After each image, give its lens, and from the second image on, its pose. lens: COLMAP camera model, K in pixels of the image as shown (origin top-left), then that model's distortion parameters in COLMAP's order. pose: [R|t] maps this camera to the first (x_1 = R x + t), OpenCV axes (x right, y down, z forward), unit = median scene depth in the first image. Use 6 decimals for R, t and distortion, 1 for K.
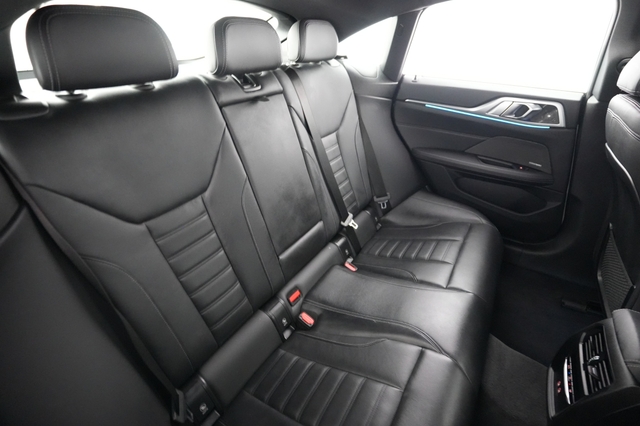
lens RADIAL K [[318.4, 0, 317.1], [0, 318.4, 215.6], [0, 0, 1]] dist [0.001418, -0.000287]
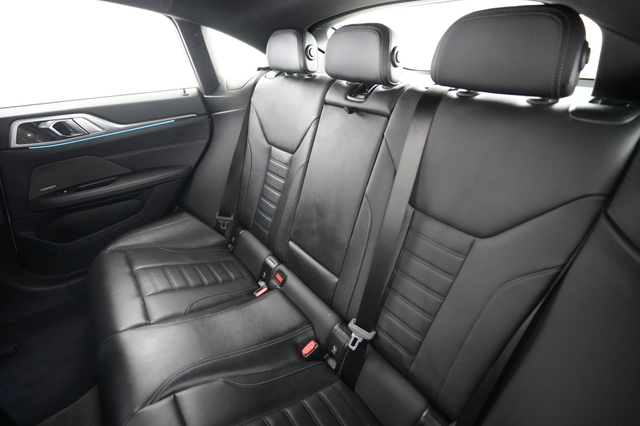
lens RADIAL K [[318.4, 0, 321.9], [0, 318.4, 210.8], [0, 0, 1]] dist [0.001418, -0.000287]
pose [[-0.374576, 0.439371, -0.816484, 0.716386], [-0.447461, 0.685601, 0.574221, -0.641631], [0.812078, 0.580434, -0.060208, 1.126531]]
